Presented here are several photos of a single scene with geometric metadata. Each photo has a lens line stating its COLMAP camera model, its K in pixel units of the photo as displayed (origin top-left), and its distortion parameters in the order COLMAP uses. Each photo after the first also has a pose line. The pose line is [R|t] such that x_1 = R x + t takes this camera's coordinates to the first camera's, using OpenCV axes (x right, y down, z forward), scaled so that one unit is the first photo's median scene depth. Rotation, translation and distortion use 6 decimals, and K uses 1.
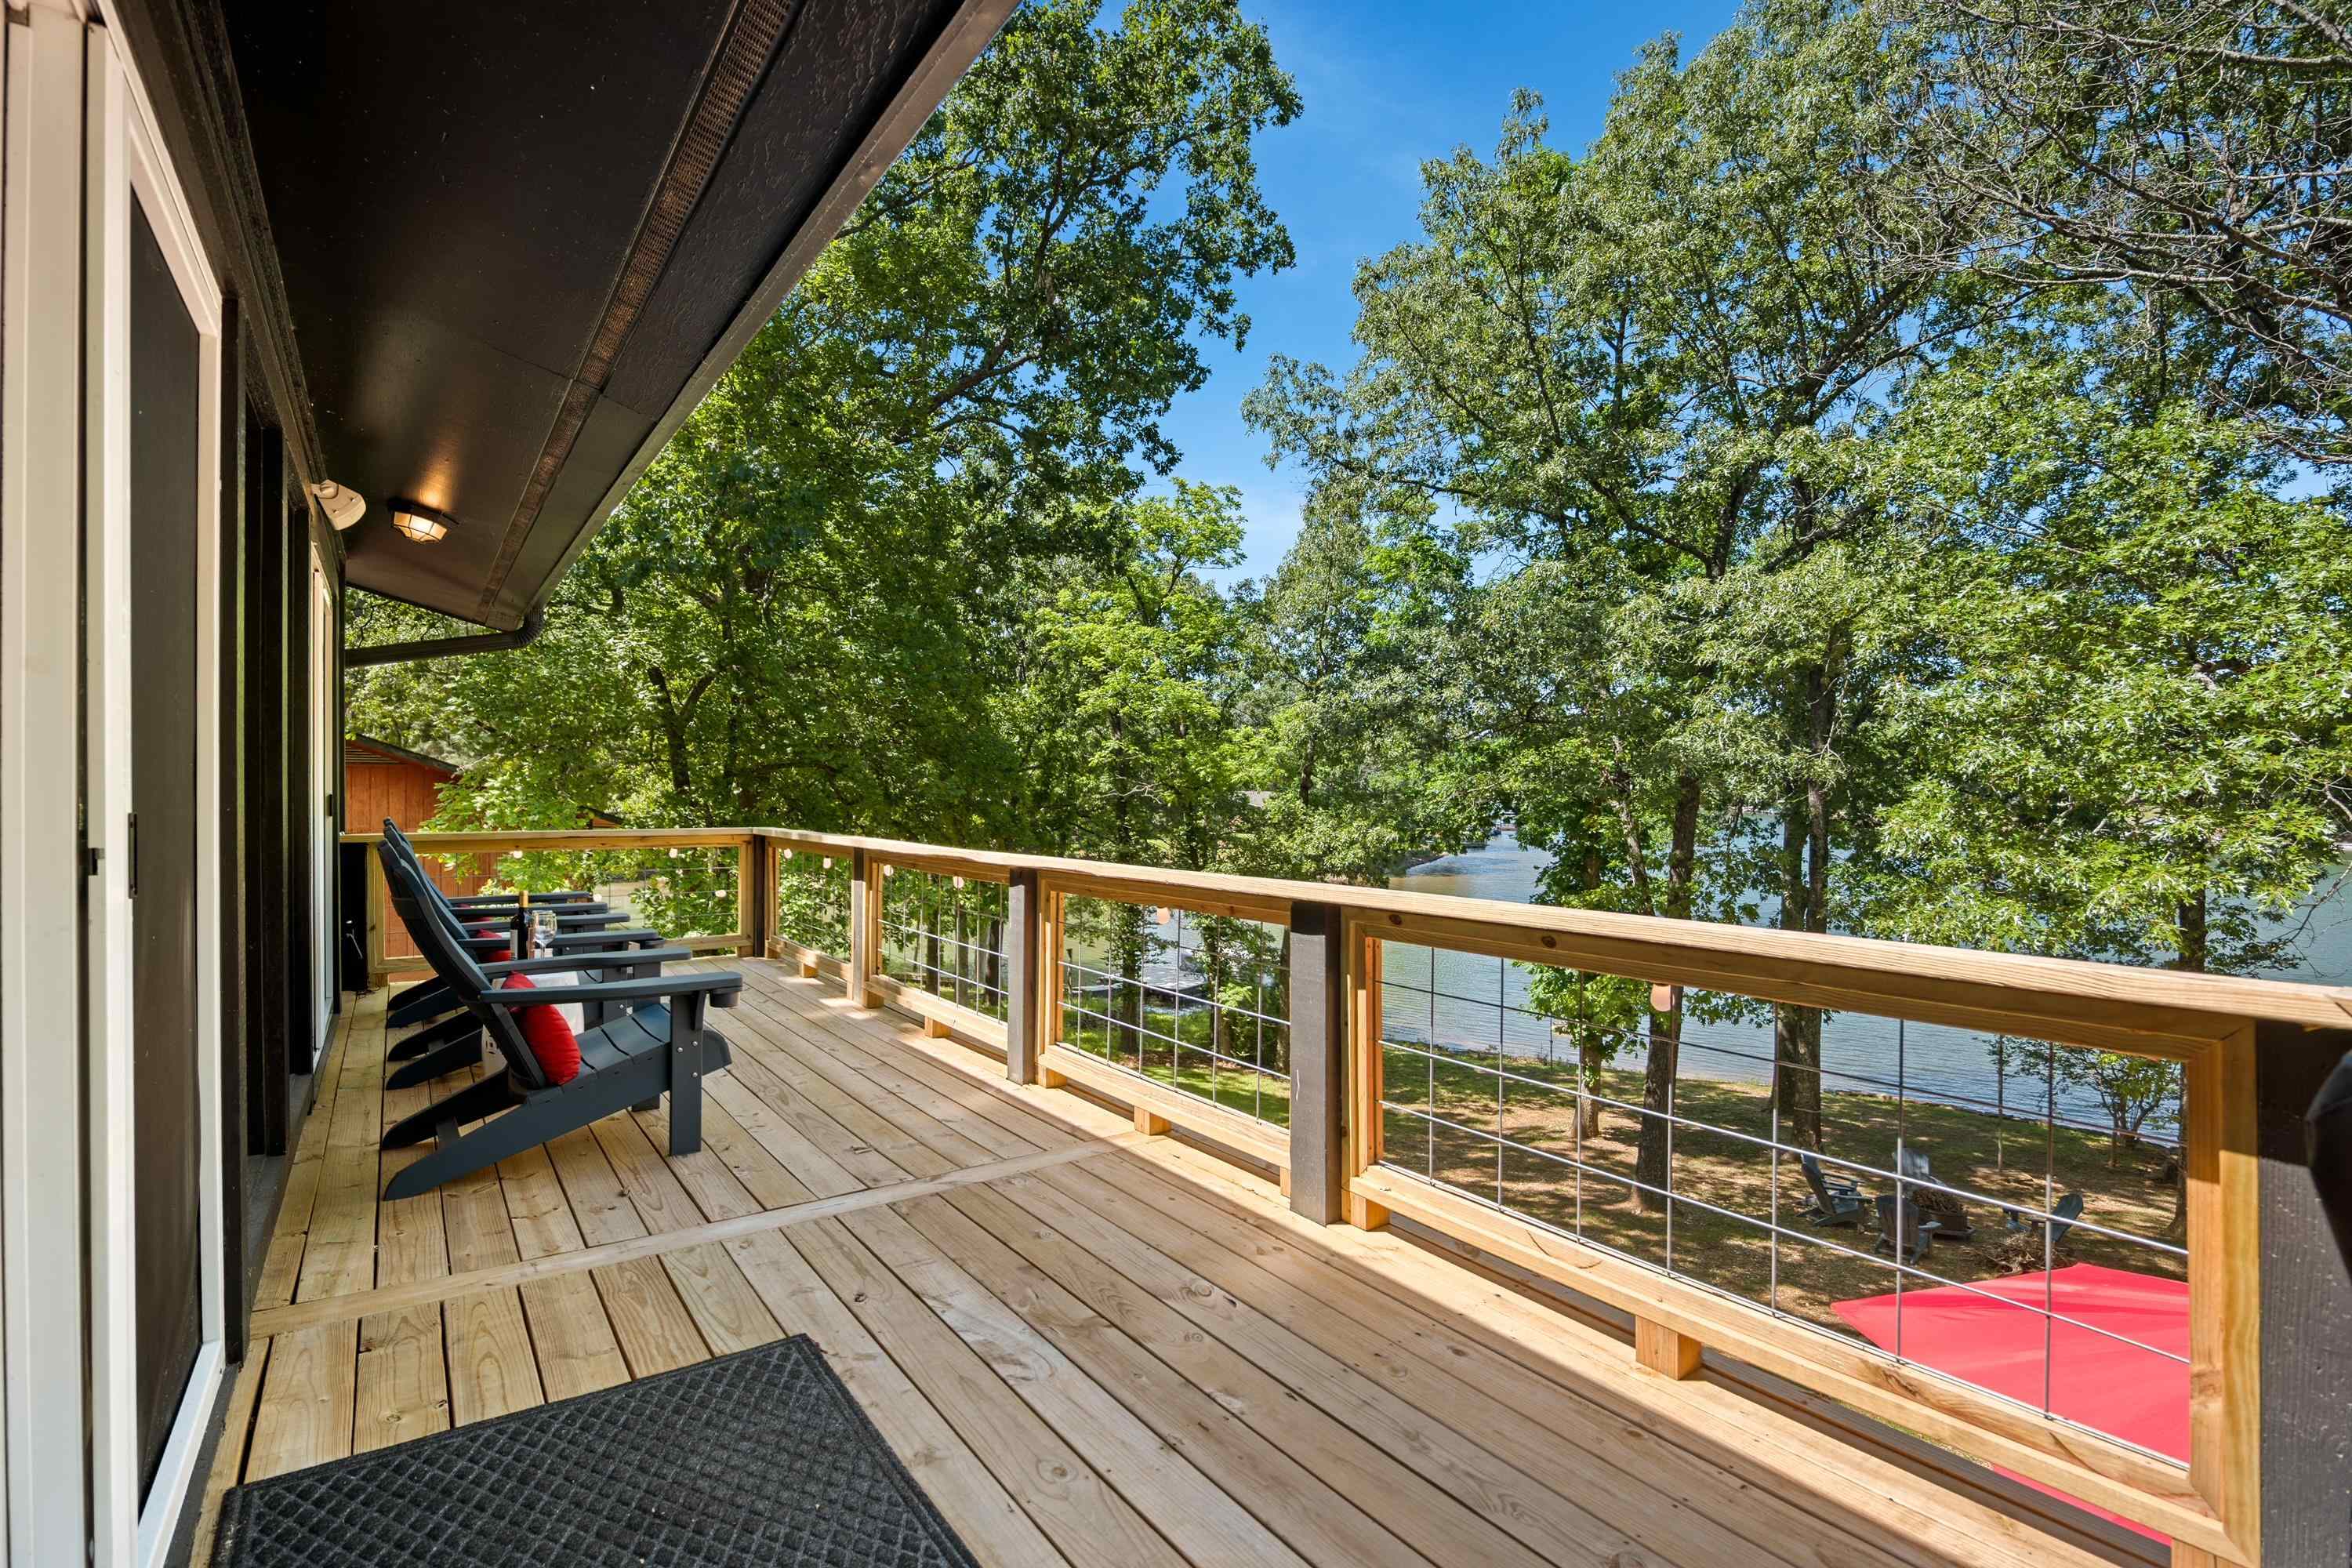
lens RADIAL K [[1107.4, 0, 1184.0], [0, 1107.4, 791.7], [0, 0, 1]] dist [-0.023157, 0.007517]
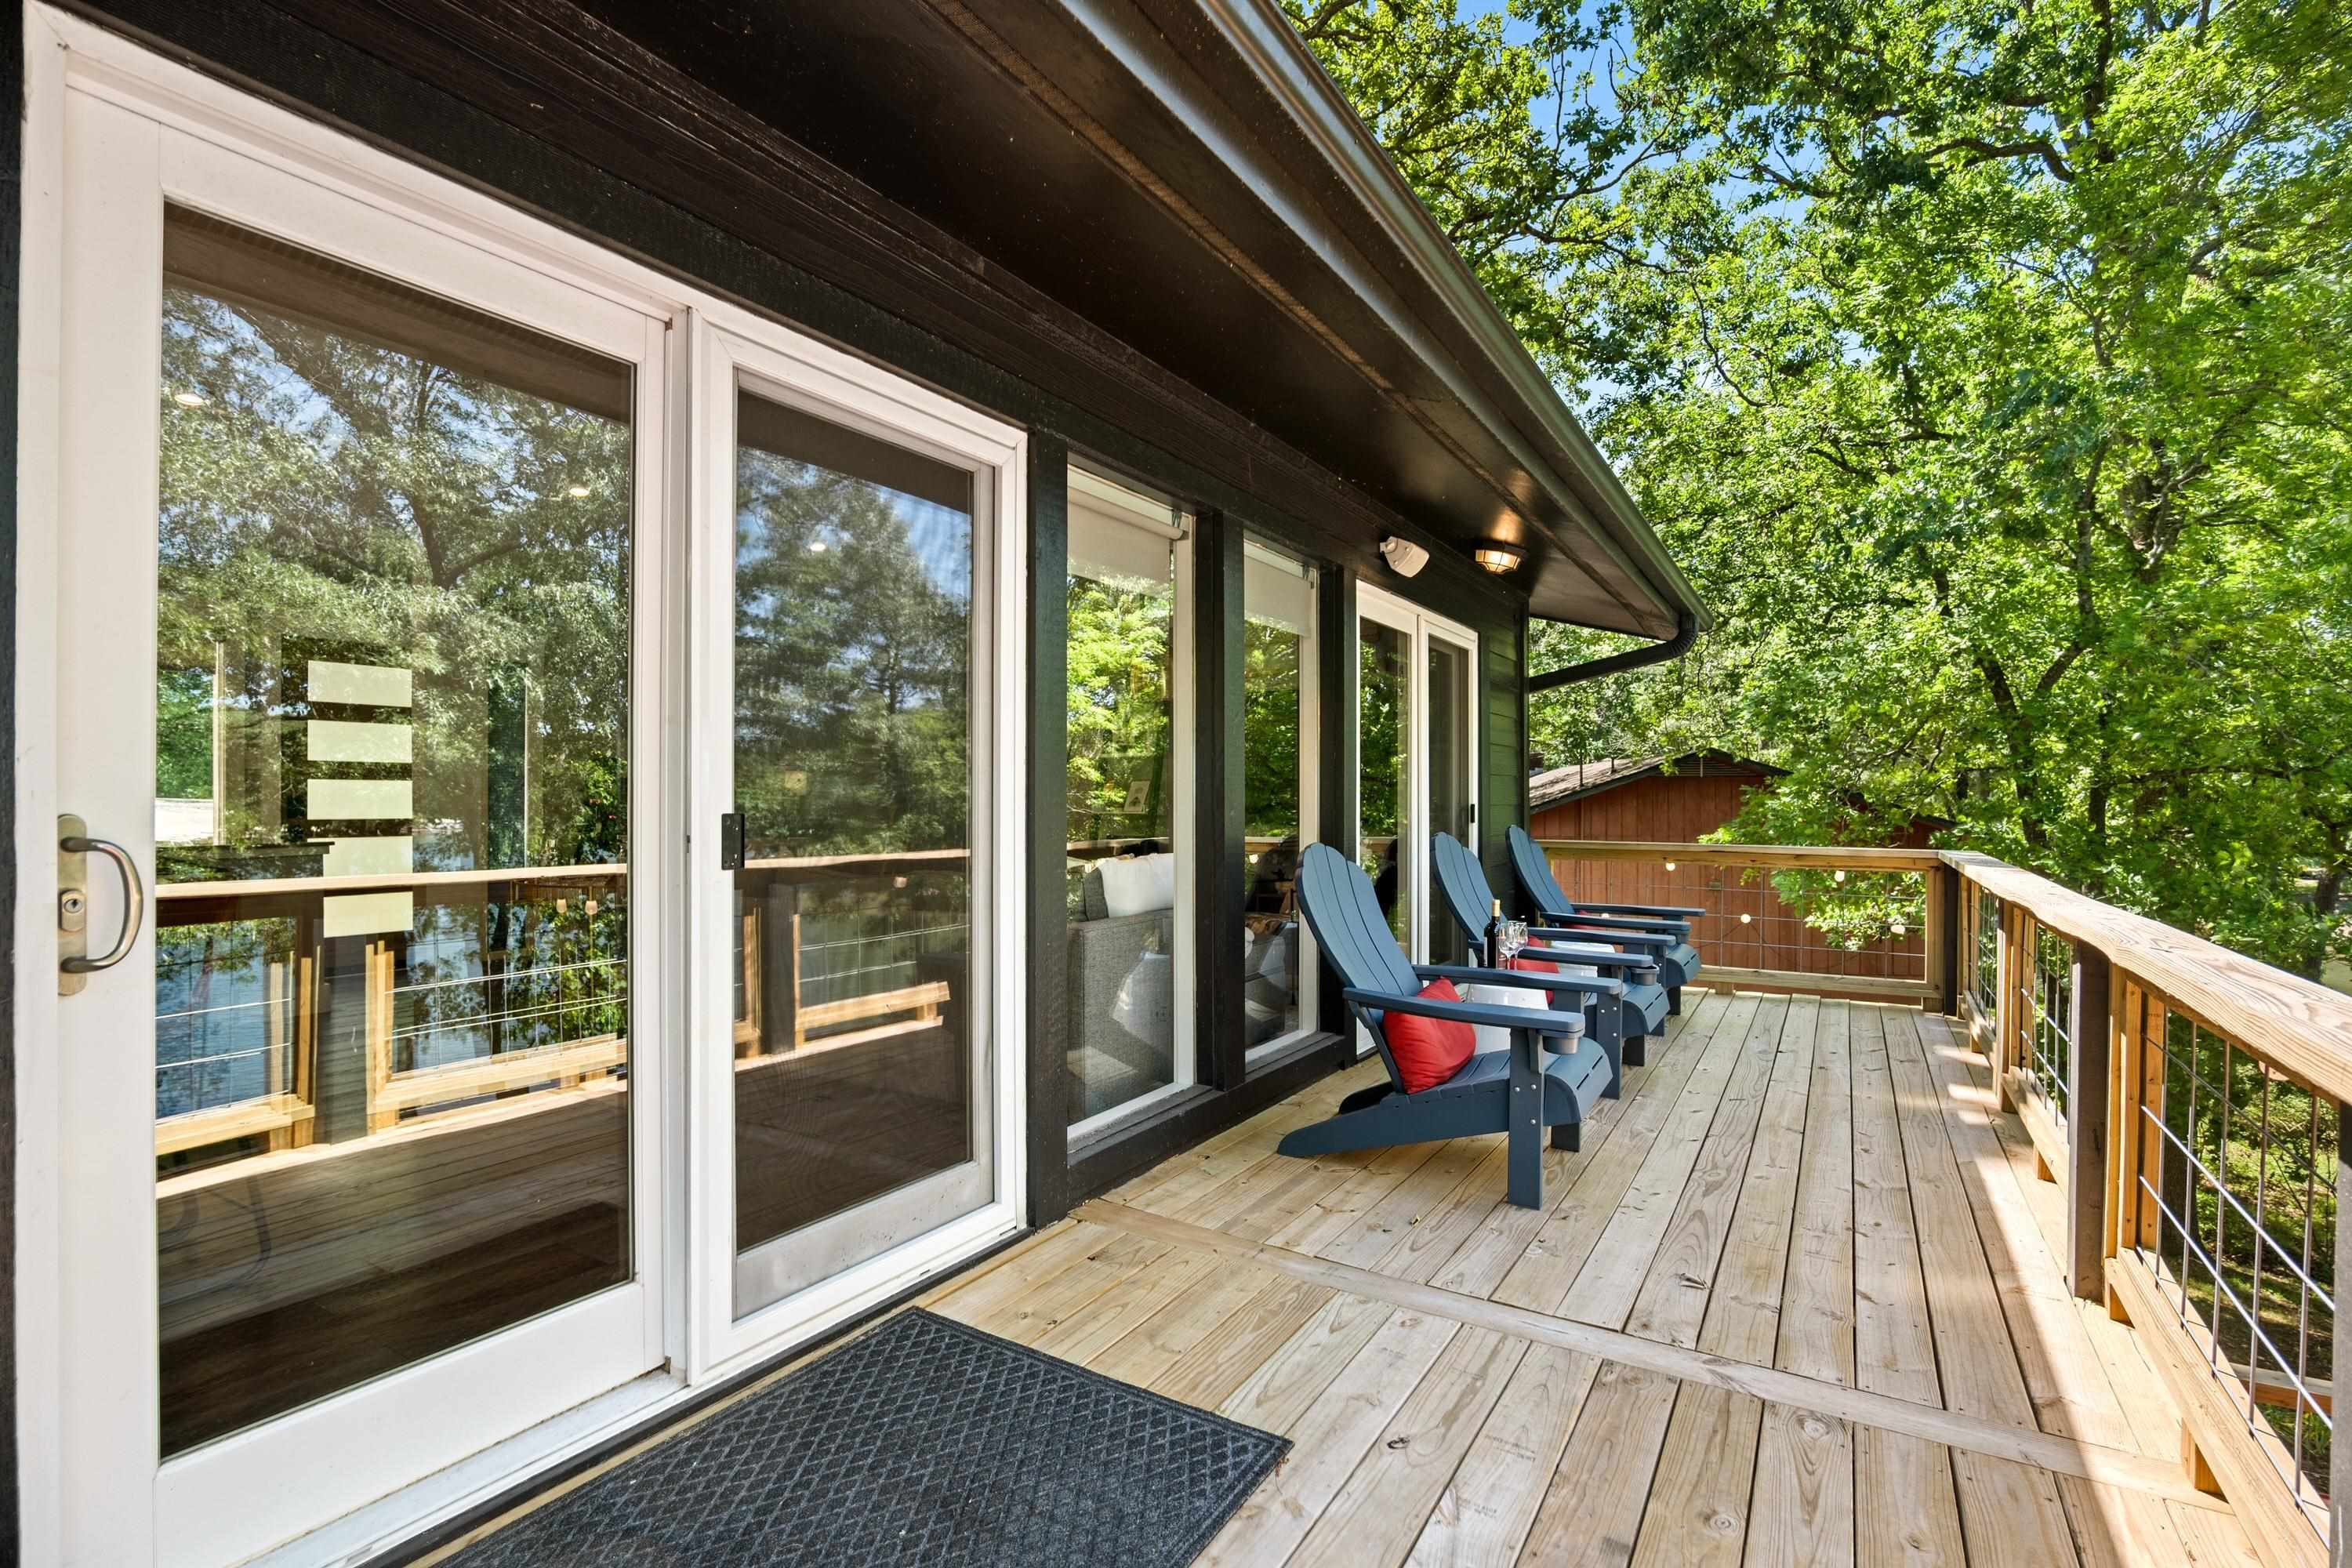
lens RADIAL K [[1107.4, 0, 1169.0], [0, 1107.4, 778.9], [0, 0, 1]] dist [-0.023157, 0.007517]
pose [[0.369838, -0.010837, -0.929033, 0.297189], [-0.006507, 0.999877, -0.014254, -0.006690], [0.929073, 0.011316, 0.369722, 0.418630]]
